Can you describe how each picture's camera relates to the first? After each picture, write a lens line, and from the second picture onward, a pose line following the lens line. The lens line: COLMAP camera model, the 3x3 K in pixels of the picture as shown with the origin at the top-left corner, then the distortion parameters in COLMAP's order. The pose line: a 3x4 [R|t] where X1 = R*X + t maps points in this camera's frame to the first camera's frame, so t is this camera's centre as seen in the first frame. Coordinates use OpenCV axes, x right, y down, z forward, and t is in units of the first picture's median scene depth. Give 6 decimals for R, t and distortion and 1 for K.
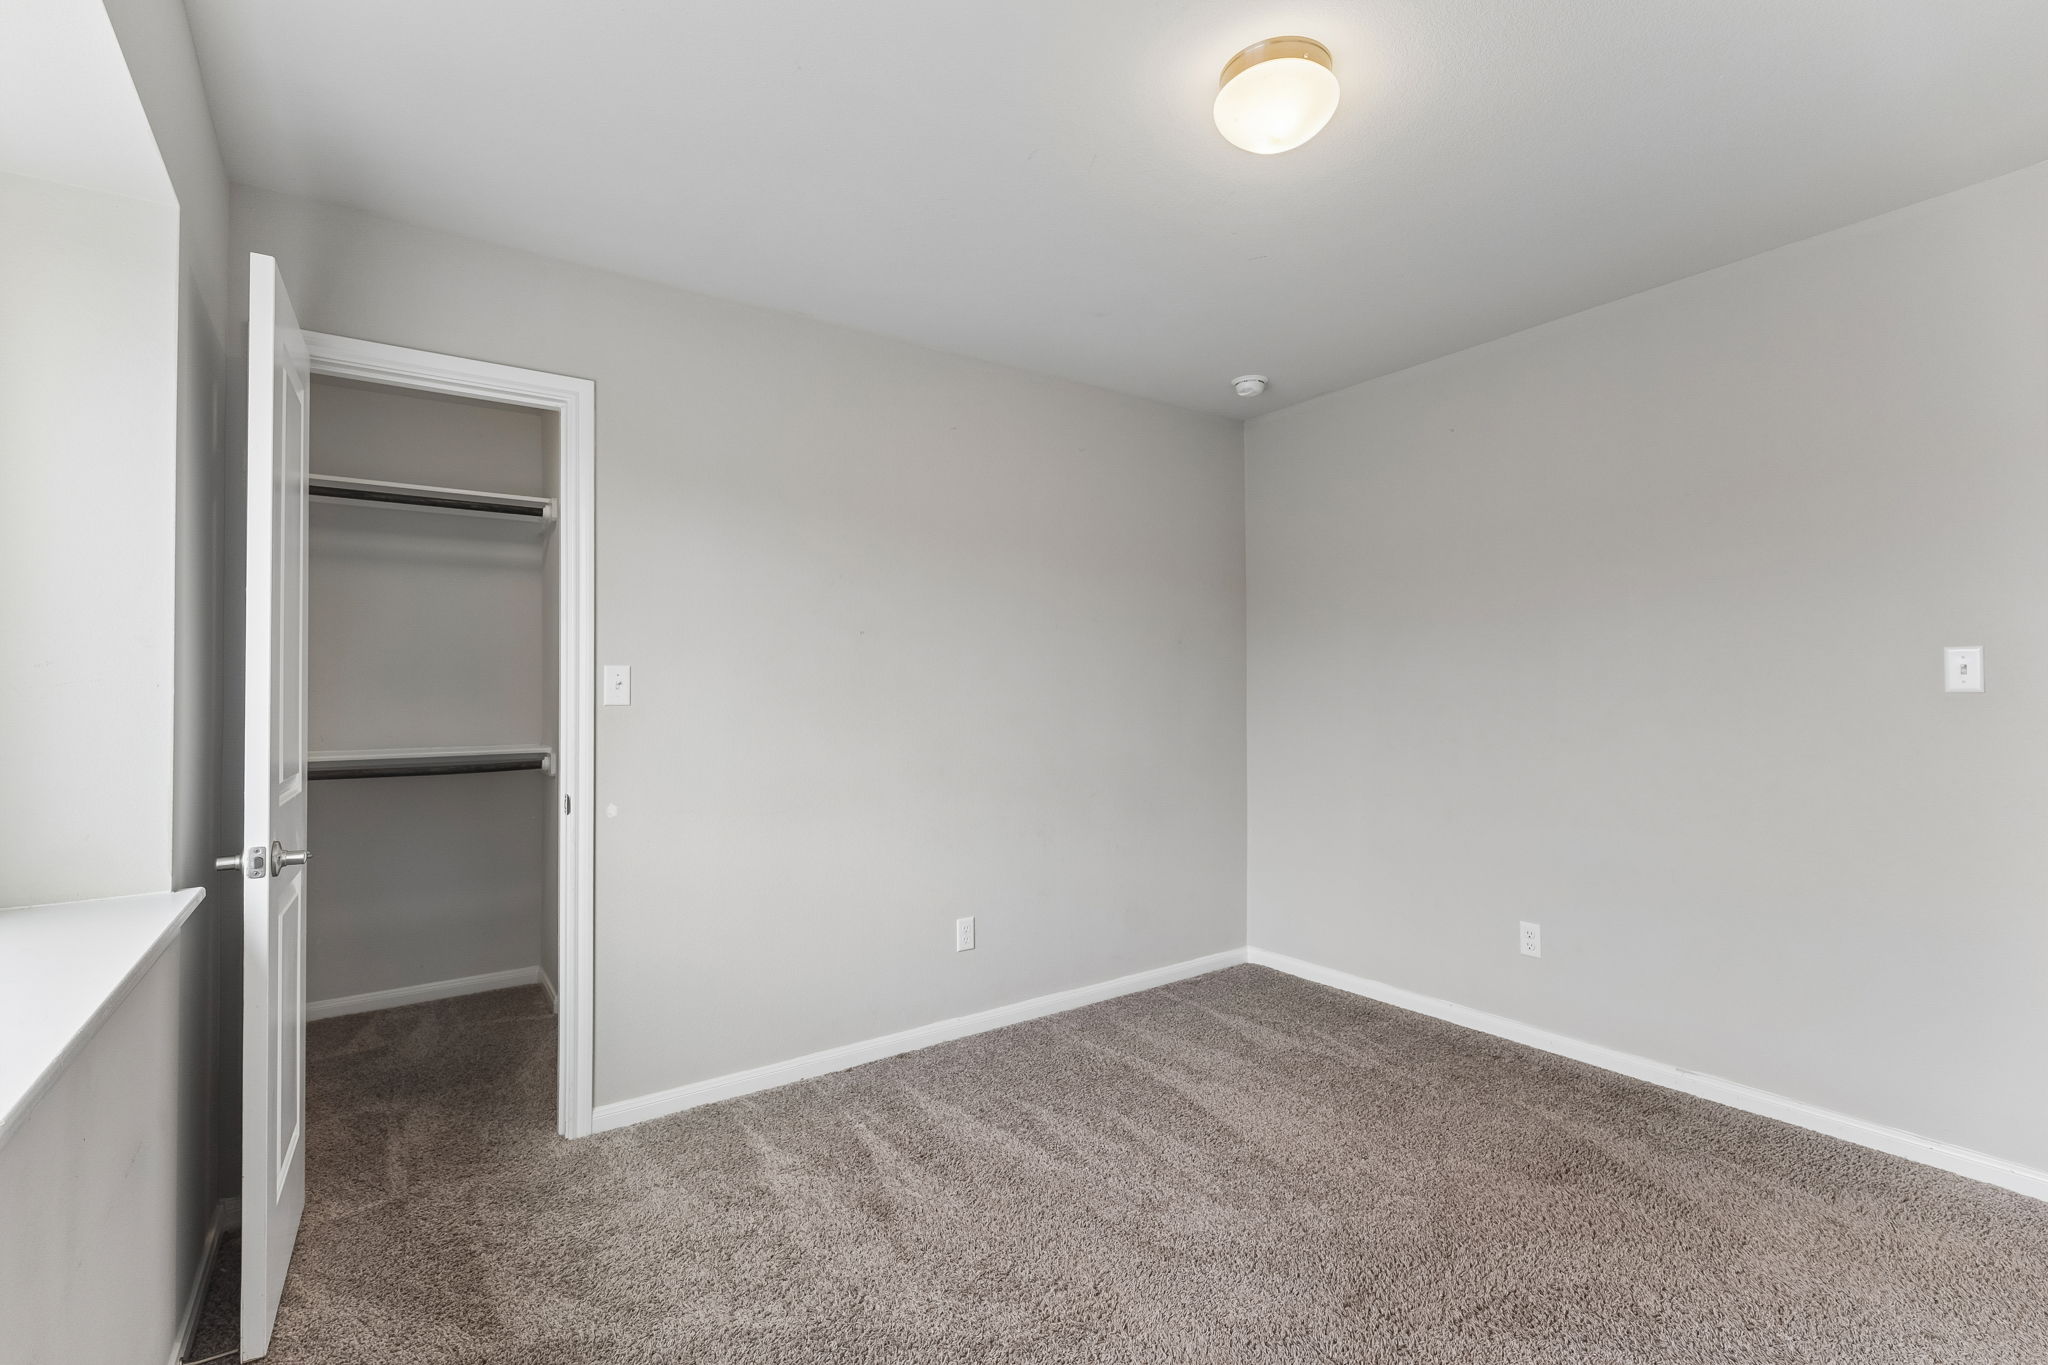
lens RADIAL K [[936.6, 0, 1027.7], [0, 936.6, 686.5], [0, 0, 1]] dist [0.001929, -0.000109]
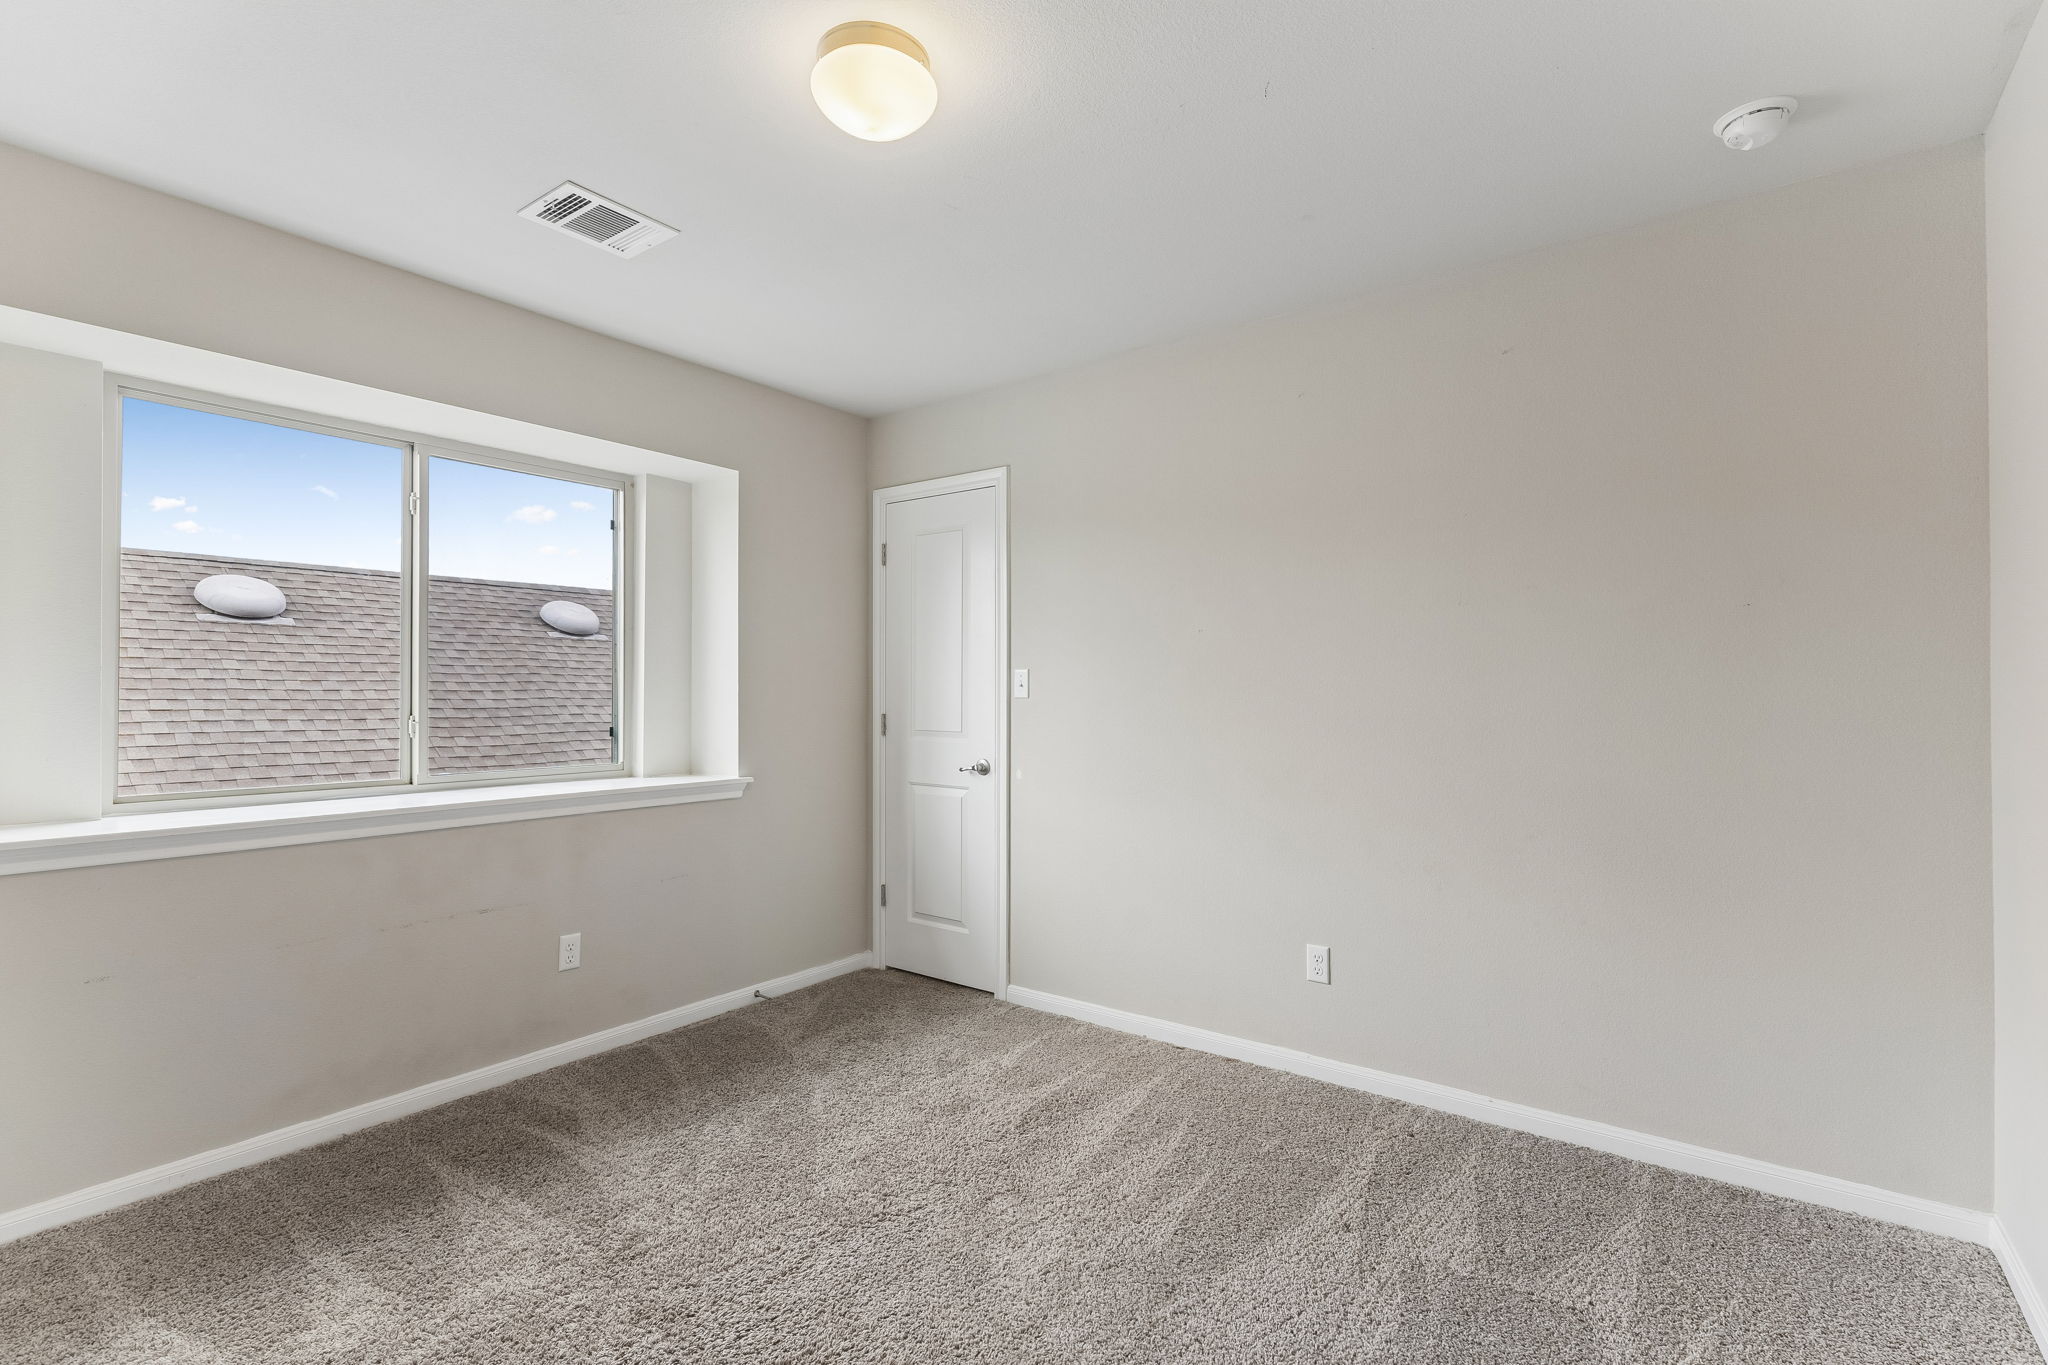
lens RADIAL K [[936.6, 0, 1035.0], [0, 936.6, 681.4], [0, 0, 1]] dist [0.001929, -0.000109]
pose [[0.289617, -0.008352, -0.957106, 0.770350], [0.005839, 0.999959, -0.006959, 0.003790], [0.957125, -0.003573, 0.289653, 0.537313]]
